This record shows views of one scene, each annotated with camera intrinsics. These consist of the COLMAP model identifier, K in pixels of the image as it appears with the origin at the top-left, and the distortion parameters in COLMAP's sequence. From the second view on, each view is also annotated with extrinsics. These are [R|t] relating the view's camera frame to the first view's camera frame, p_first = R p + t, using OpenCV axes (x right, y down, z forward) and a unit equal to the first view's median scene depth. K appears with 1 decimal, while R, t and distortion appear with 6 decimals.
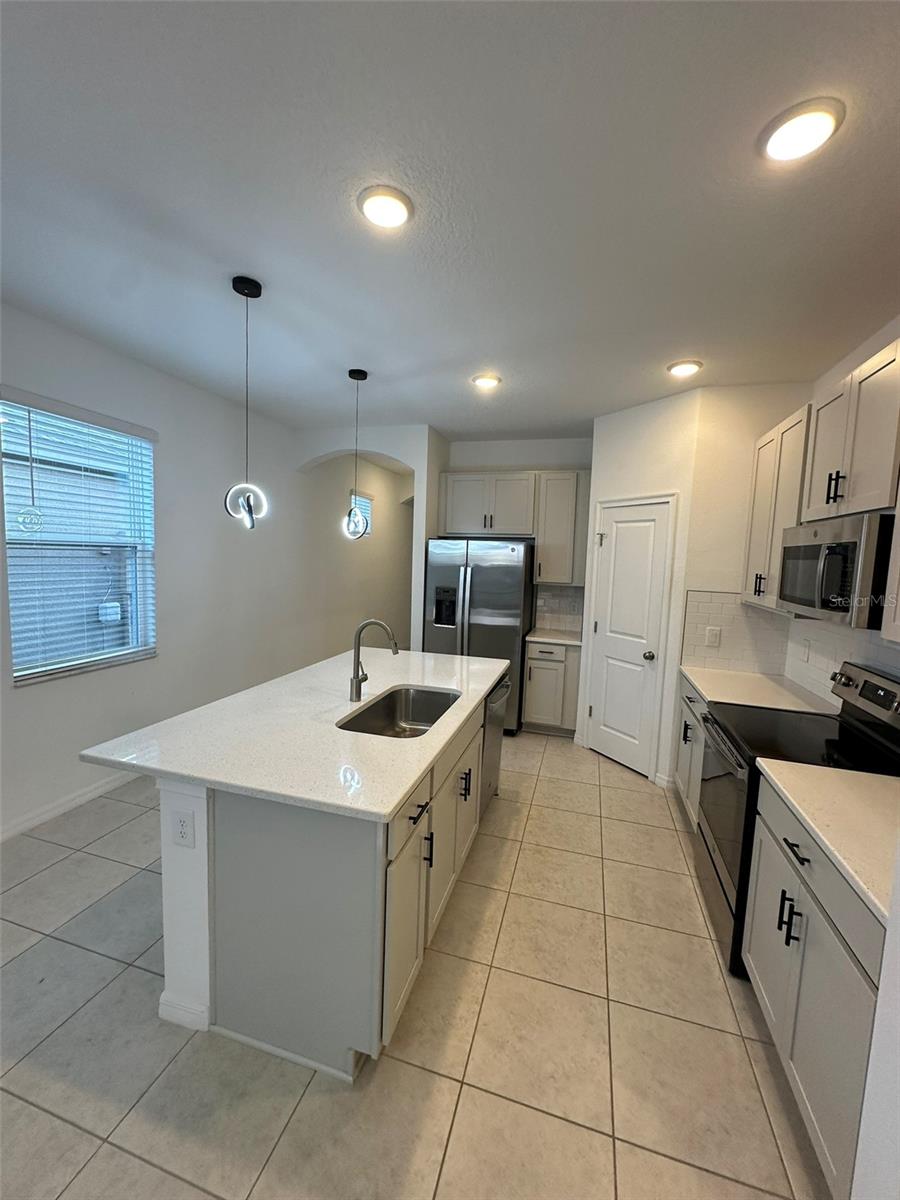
lens RADIAL K [[478.1, 0, 449.0], [0, 478.1, 599.1], [0, 0, 1]] dist [-0.001909, 0.000274]
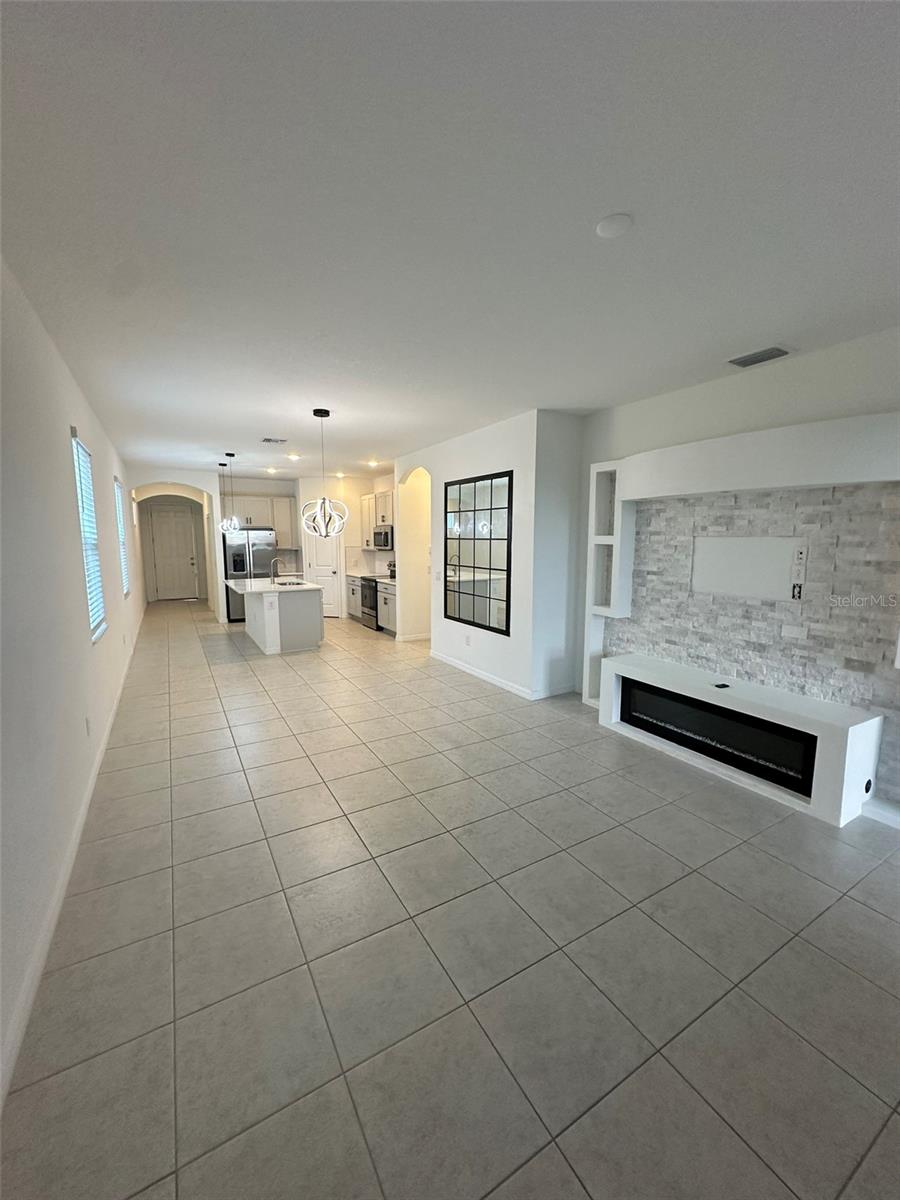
lens RADIAL K [[478.1, 0, 449.4], [0, 478.1, 596.7], [0, 0, 1]] dist [-0.001909, 0.000274]
pose [[0.684155, -0.130518, 0.717563, -1.189773], [0.095559, 0.991417, 0.089220, 0.083149], [-0.723049, 0.007529, 0.690755, -1.453676]]
